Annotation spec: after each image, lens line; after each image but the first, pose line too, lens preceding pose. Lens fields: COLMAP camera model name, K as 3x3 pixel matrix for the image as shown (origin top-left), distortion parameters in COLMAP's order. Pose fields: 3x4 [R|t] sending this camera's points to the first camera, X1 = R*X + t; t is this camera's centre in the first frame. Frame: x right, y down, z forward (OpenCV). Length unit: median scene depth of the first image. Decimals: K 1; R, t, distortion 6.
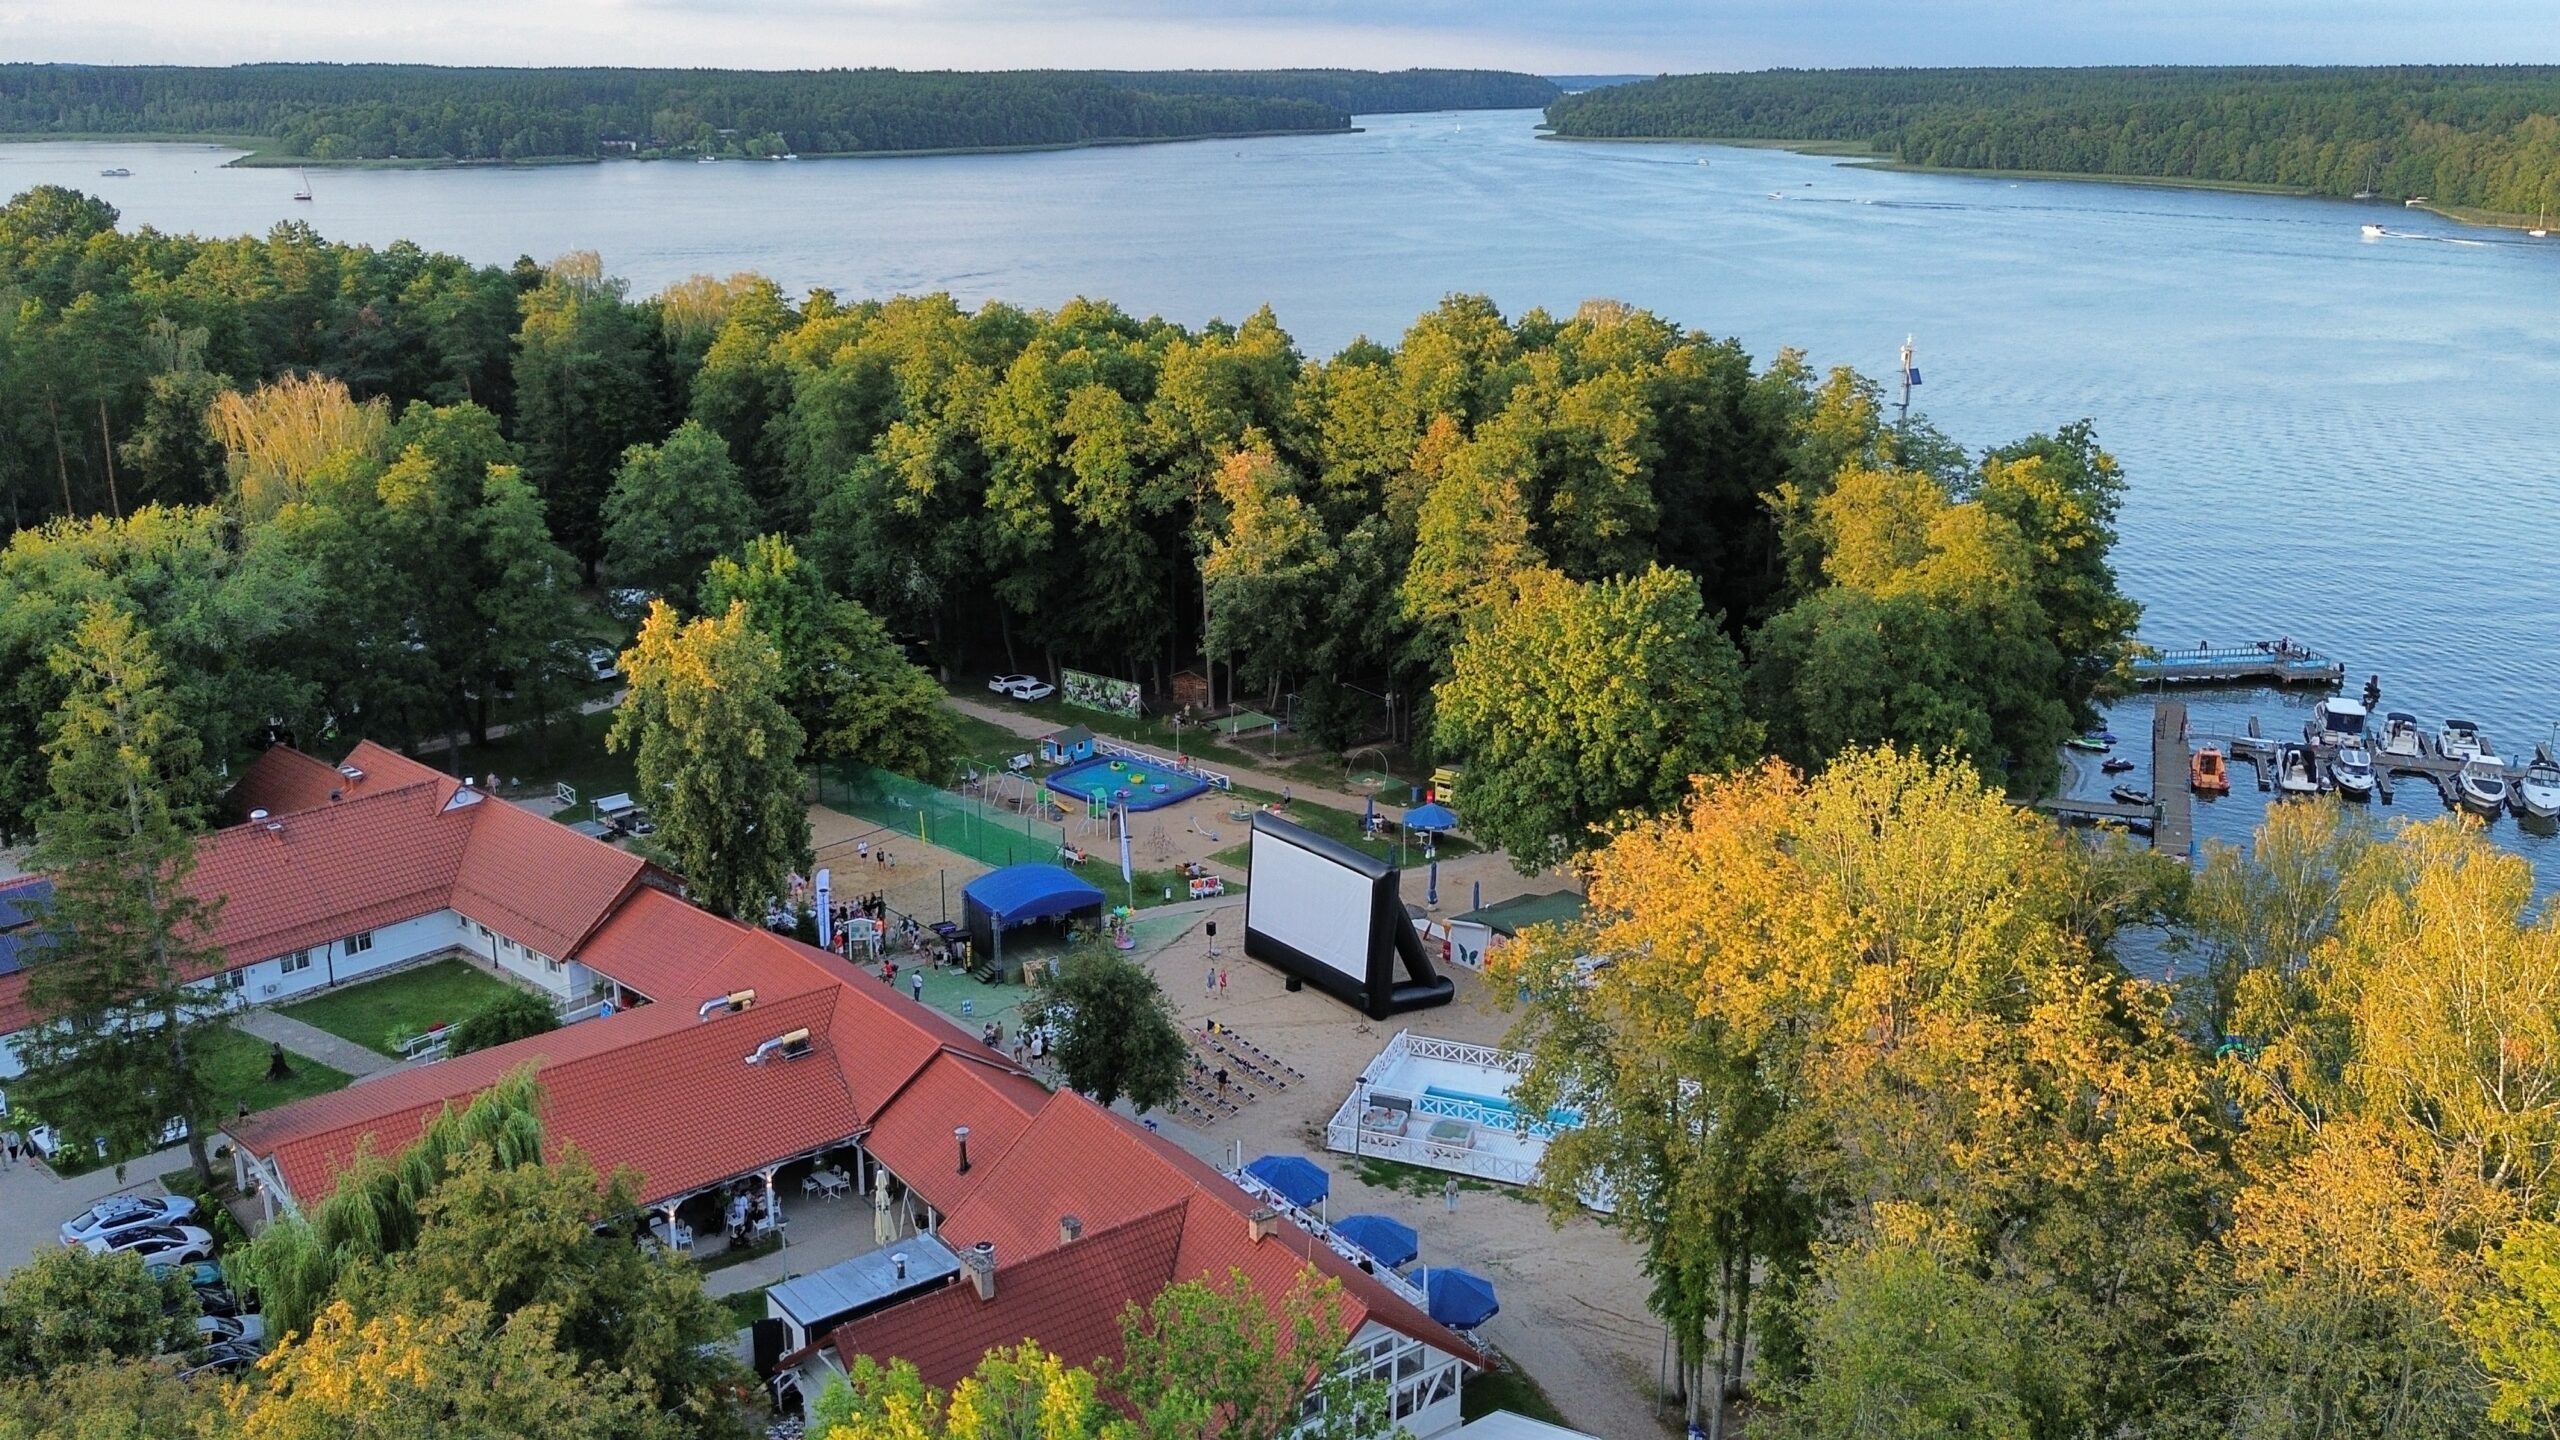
lens RADIAL K [[2162.9, 0, 1280.0], [0, 2162.9, 720.0], [0, 0, 1]] dist [0.183420, 0.000791]
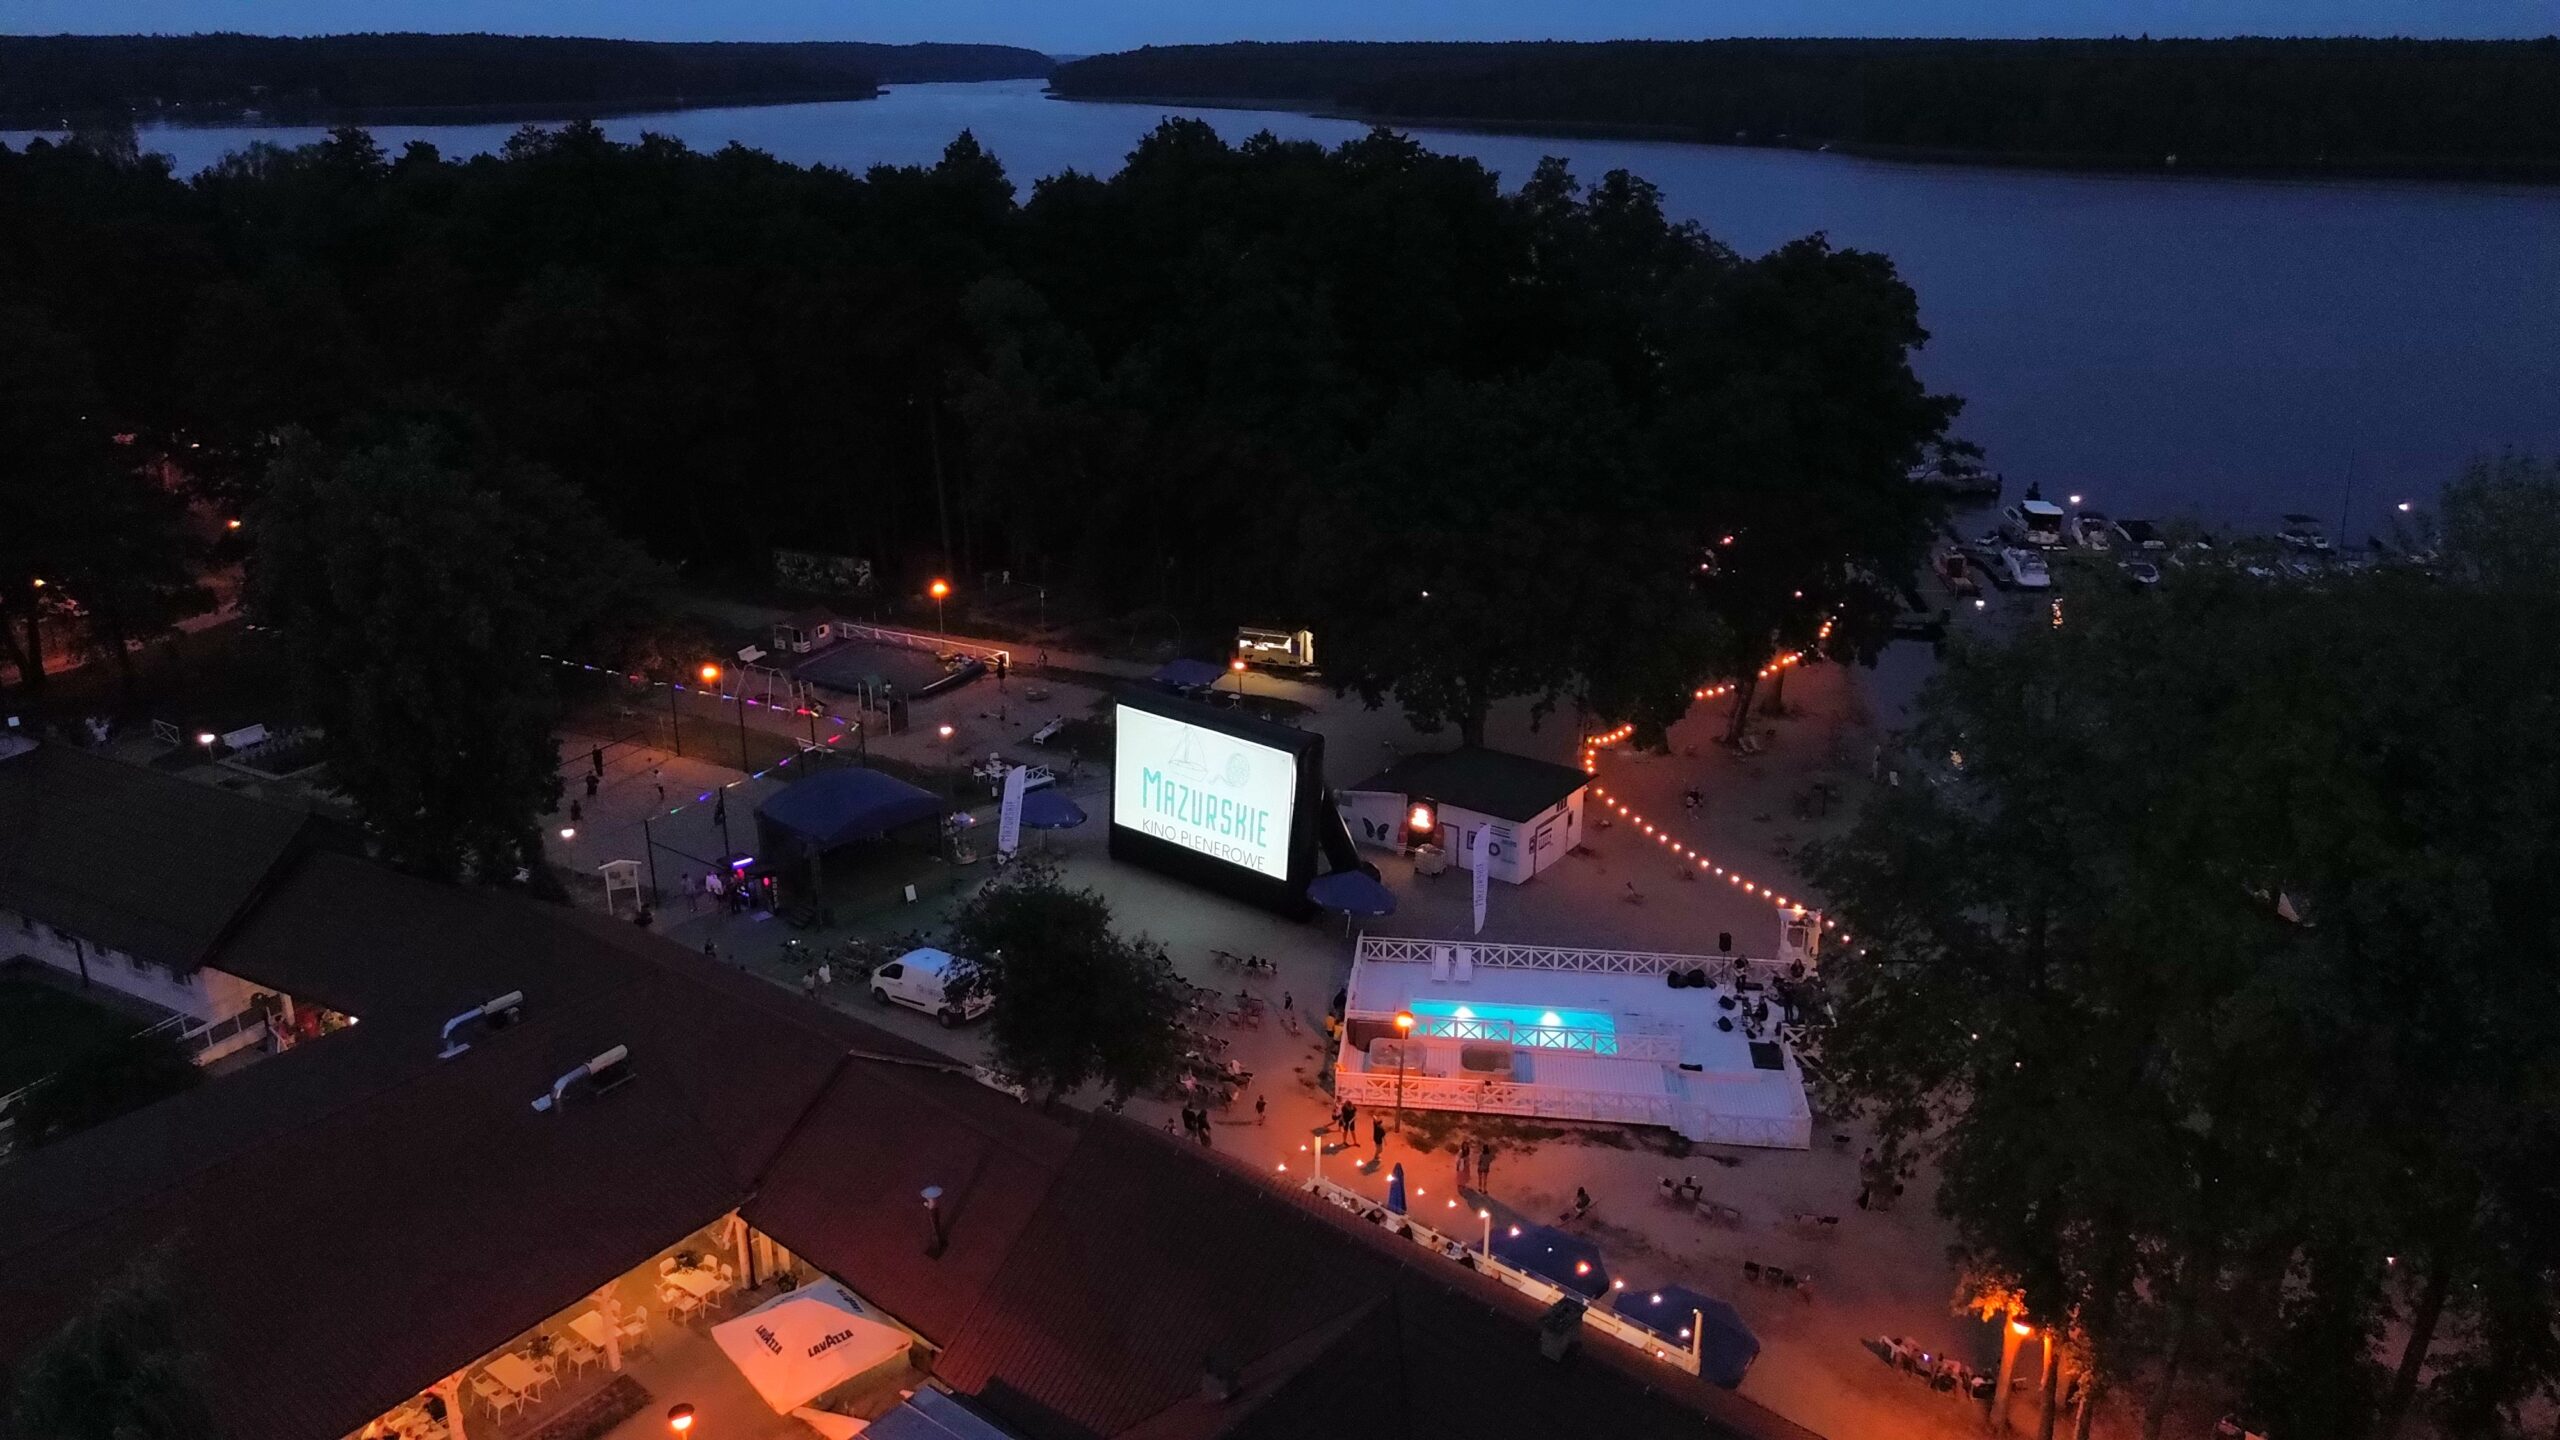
lens RADIAL K [[1827.3, 0, 1280.0], [0, 1827.3, 720.0], [0, 0, 1]] dist [0.064671, 0.000774]
pose [[0.970473, -0.084241, 0.226020, -0.089000], [0.071047, 0.995294, 0.065901, 0.013203], [-0.230508, -0.047897, 0.971891, 0.263760]]
